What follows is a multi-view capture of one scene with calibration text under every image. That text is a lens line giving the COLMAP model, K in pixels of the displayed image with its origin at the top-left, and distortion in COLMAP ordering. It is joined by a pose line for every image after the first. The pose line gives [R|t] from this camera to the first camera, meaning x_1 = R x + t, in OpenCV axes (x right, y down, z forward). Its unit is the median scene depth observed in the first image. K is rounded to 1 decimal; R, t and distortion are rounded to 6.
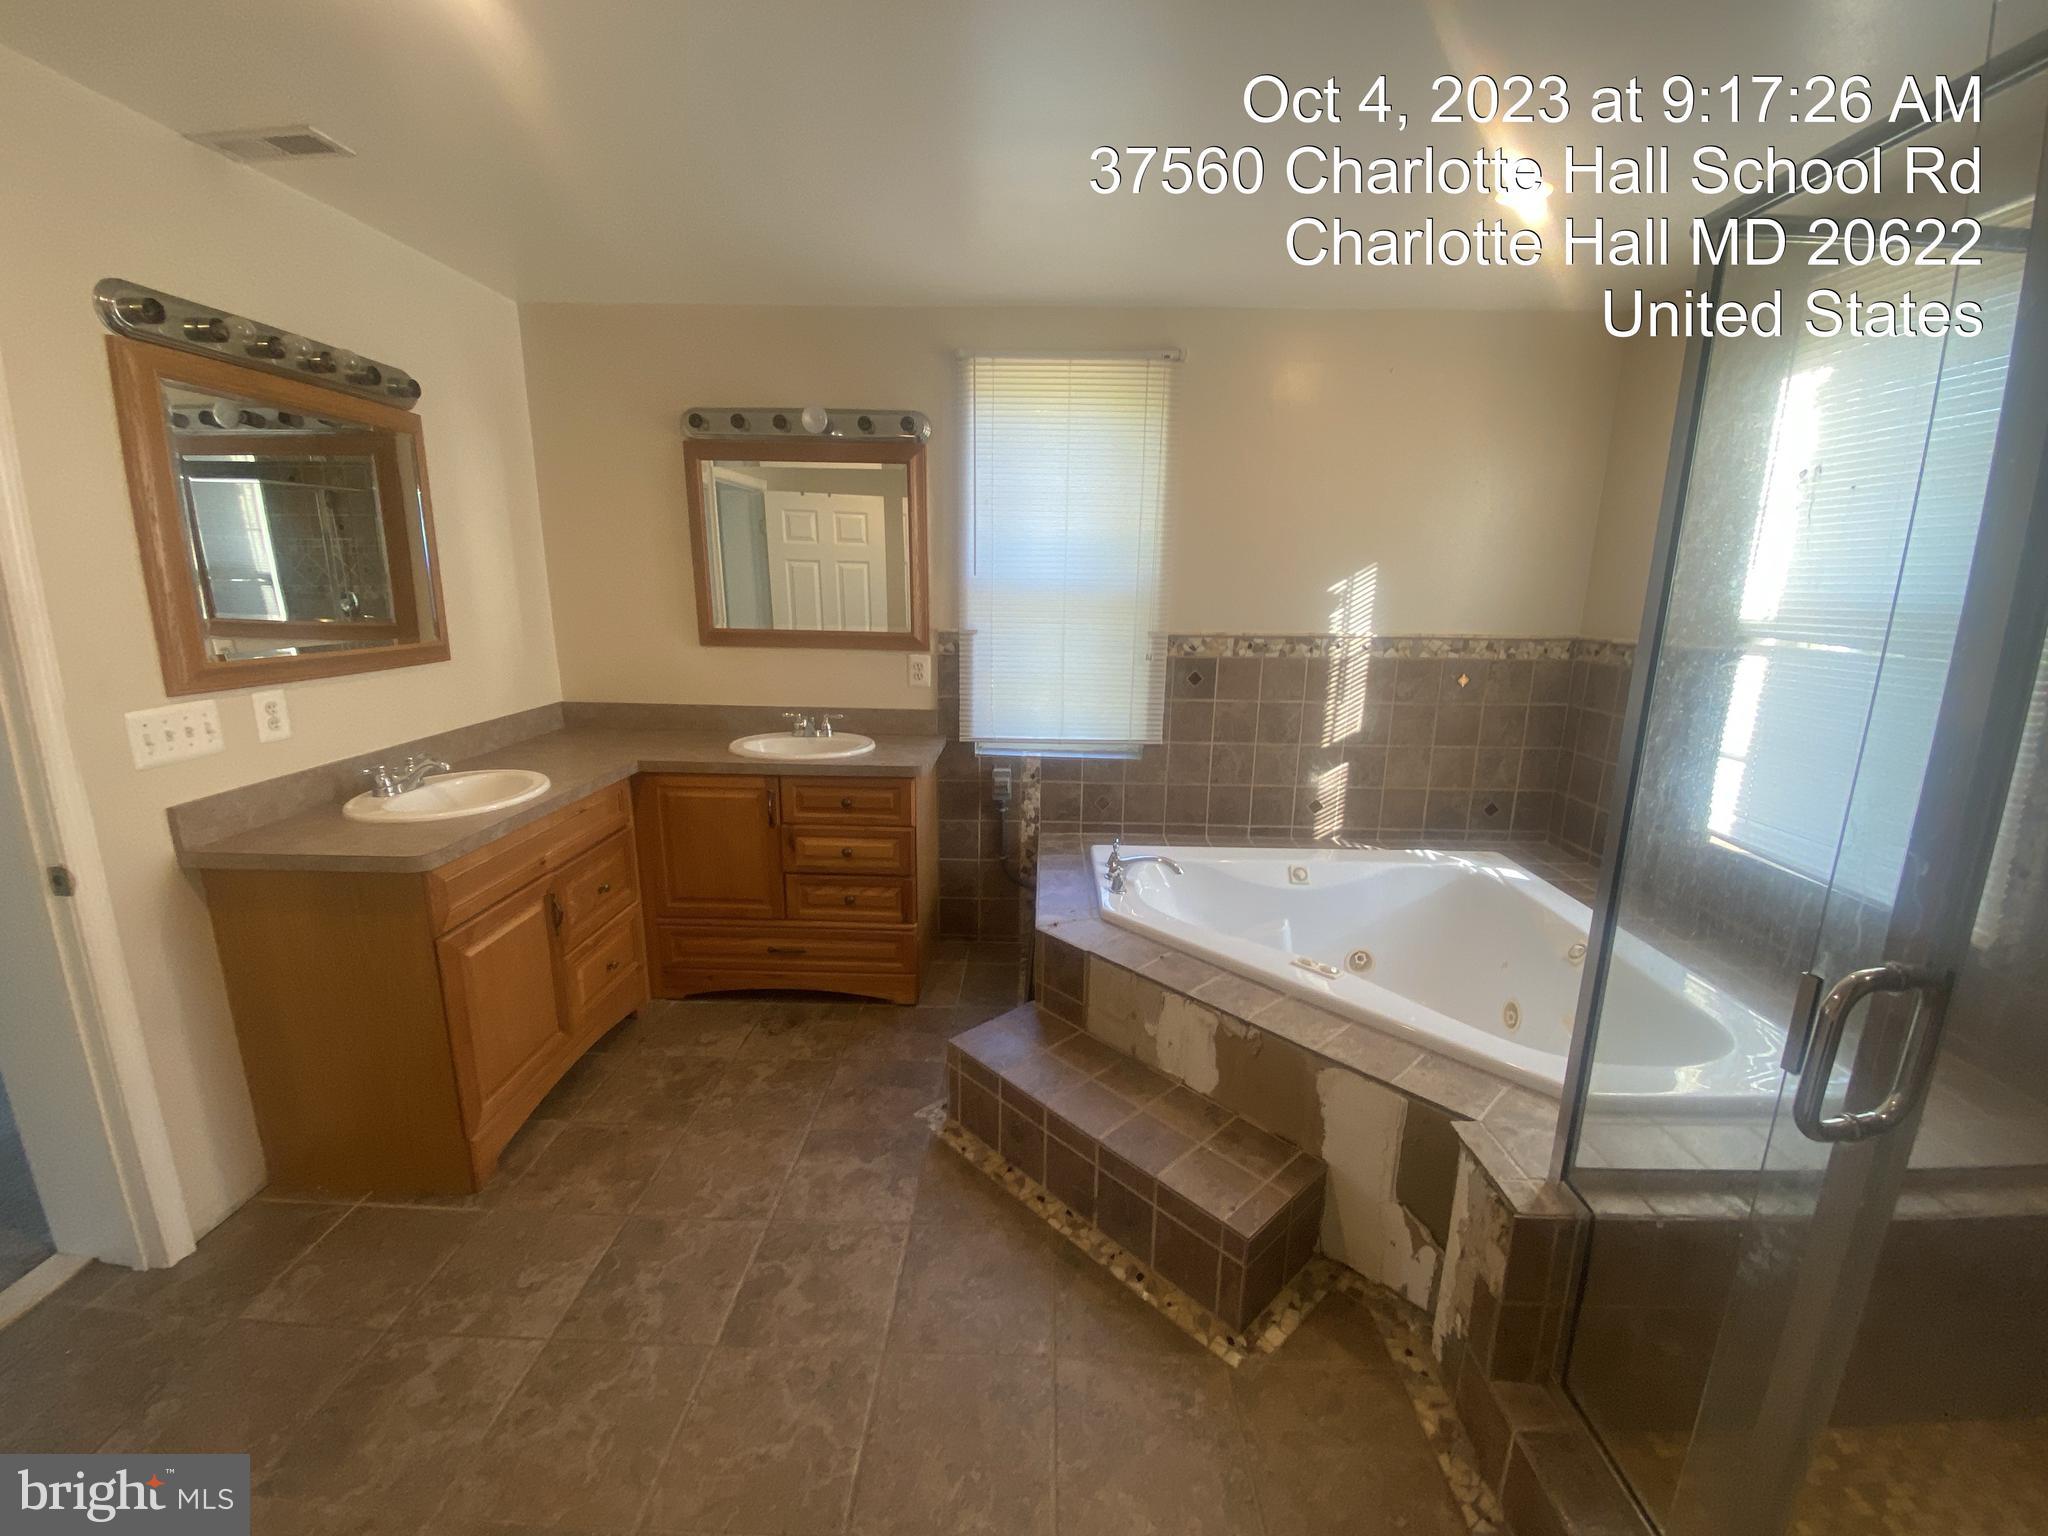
lens RADIAL K [[827.4, 0, 1023.0], [0, 827.4, 762.6], [0, 0, 1]] dist [0.009038, -0.015231]
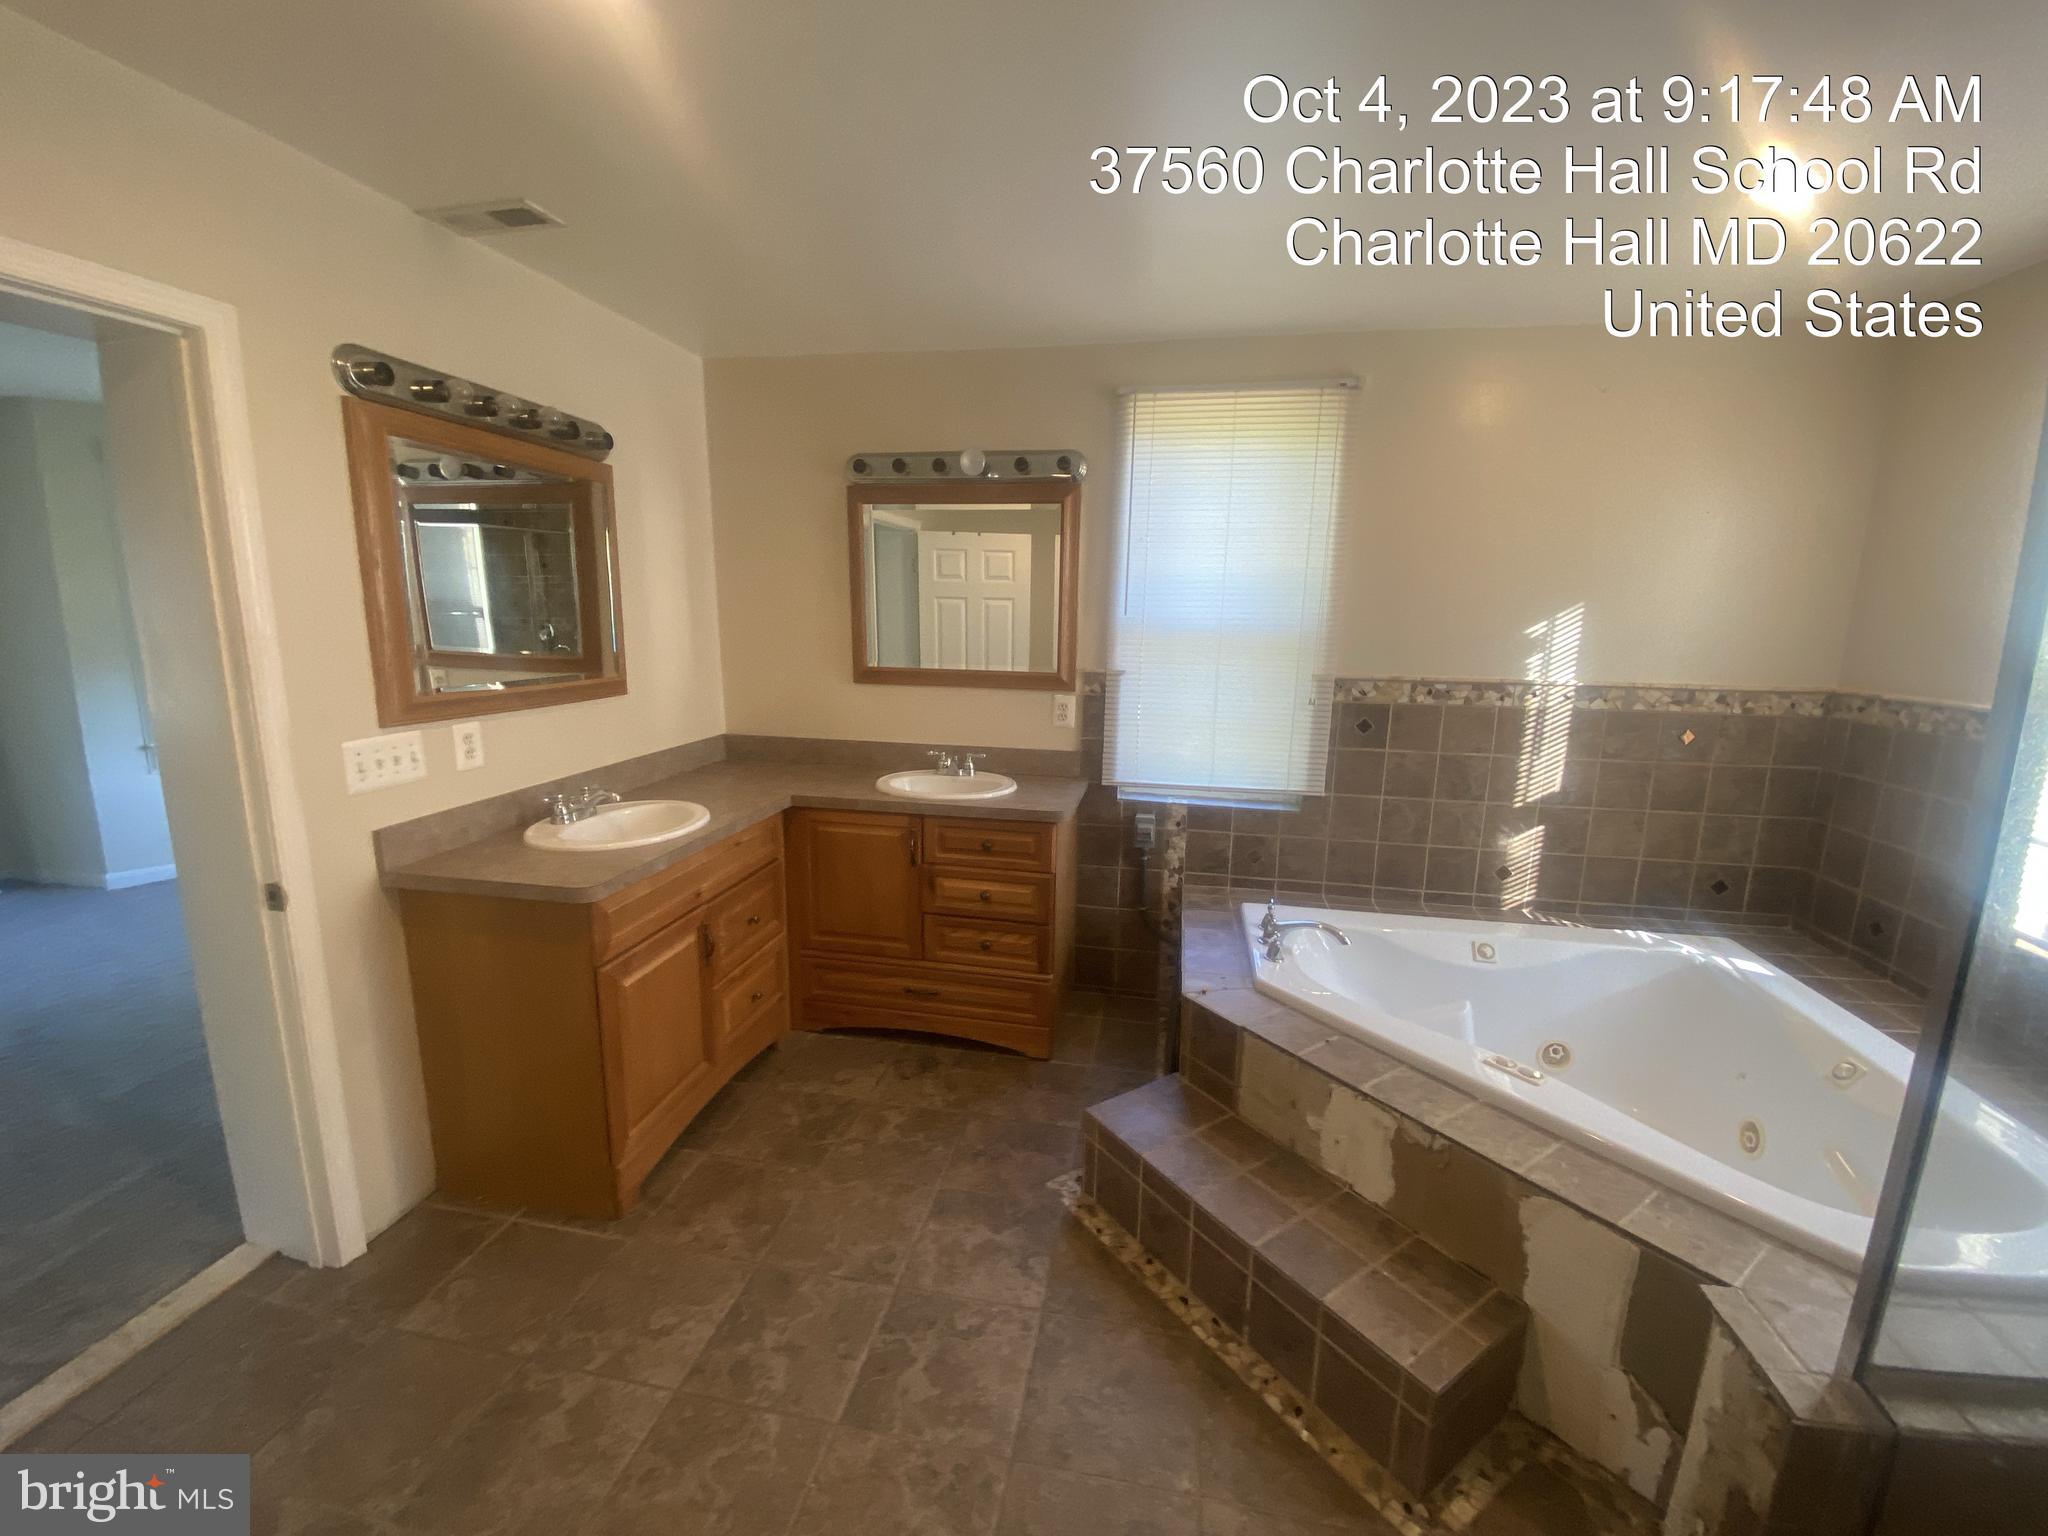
lens RADIAL K [[818.7, 0, 1018.1], [0, 818.7, 760.0], [0, 0, 1]] dist [0.020656, -0.021815]
pose [[0.986389, 0.032405, -0.161205, -0.028724], [-0.038467, 0.998660, -0.034621, -0.025020], [0.159867, 0.040351, 0.986313, 0.052070]]
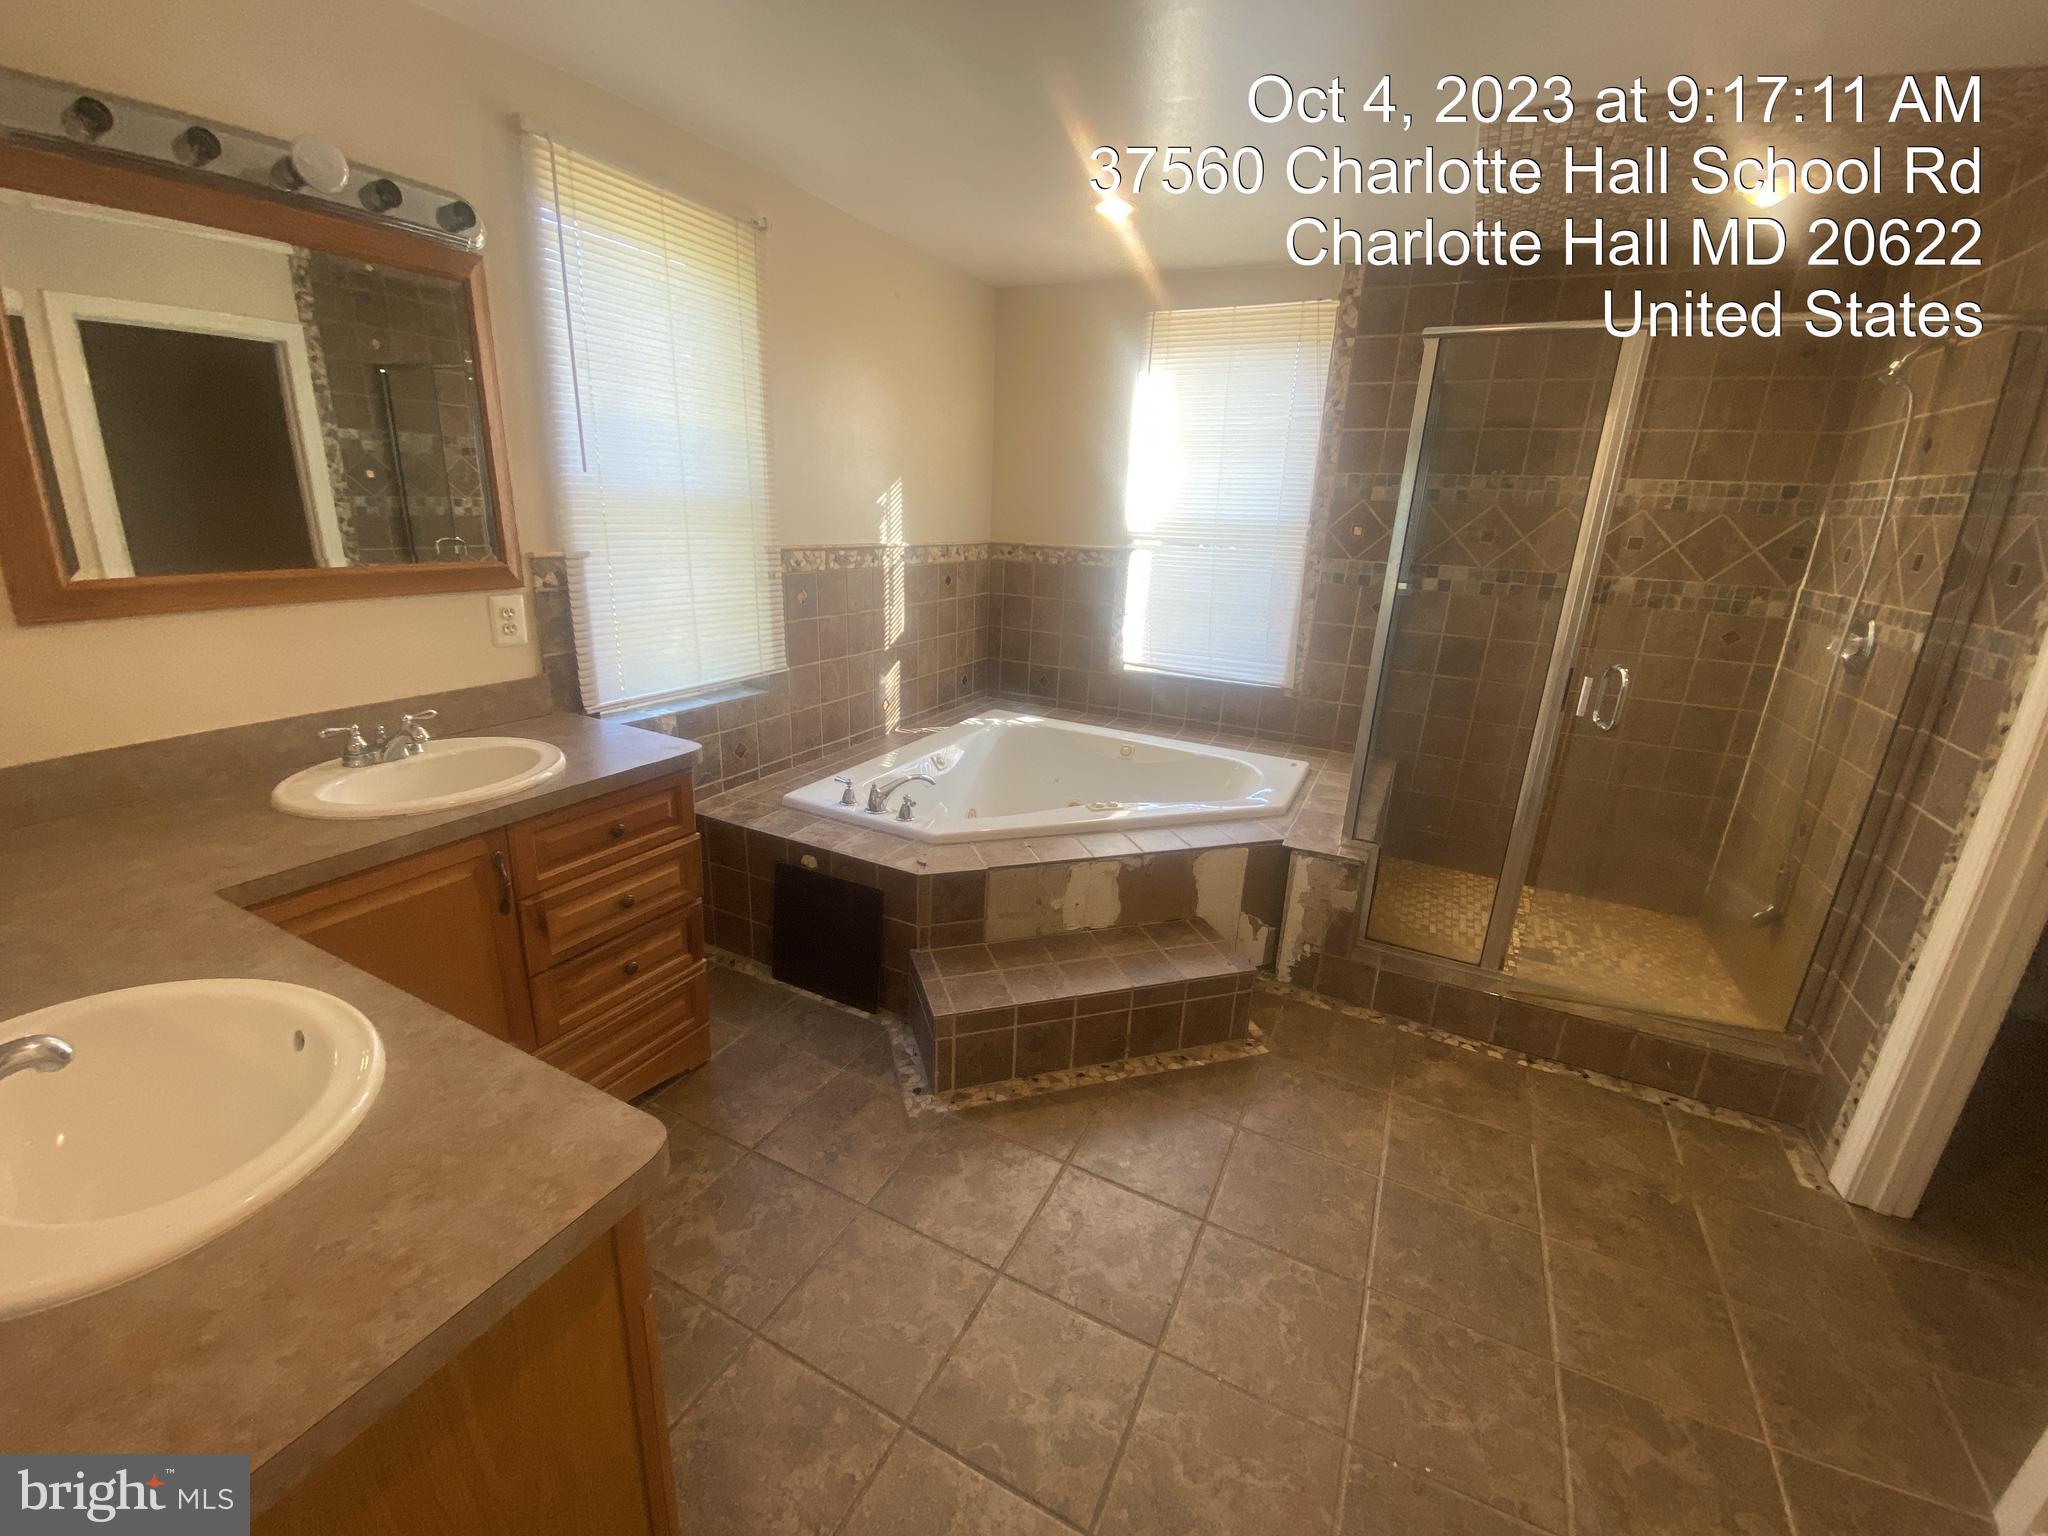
lens RADIAL K [[827.4, 0, 1024.0], [0, 827.4, 768.0], [0, 0, 1]] dist [0.040245, -0.015002]
pose [[0.418034, -0.265332, 0.868819, -0.781479], [0.151932, 0.963345, 0.221097, -0.117031], [-0.895636, 0.039576, 0.443024, 0.498458]]
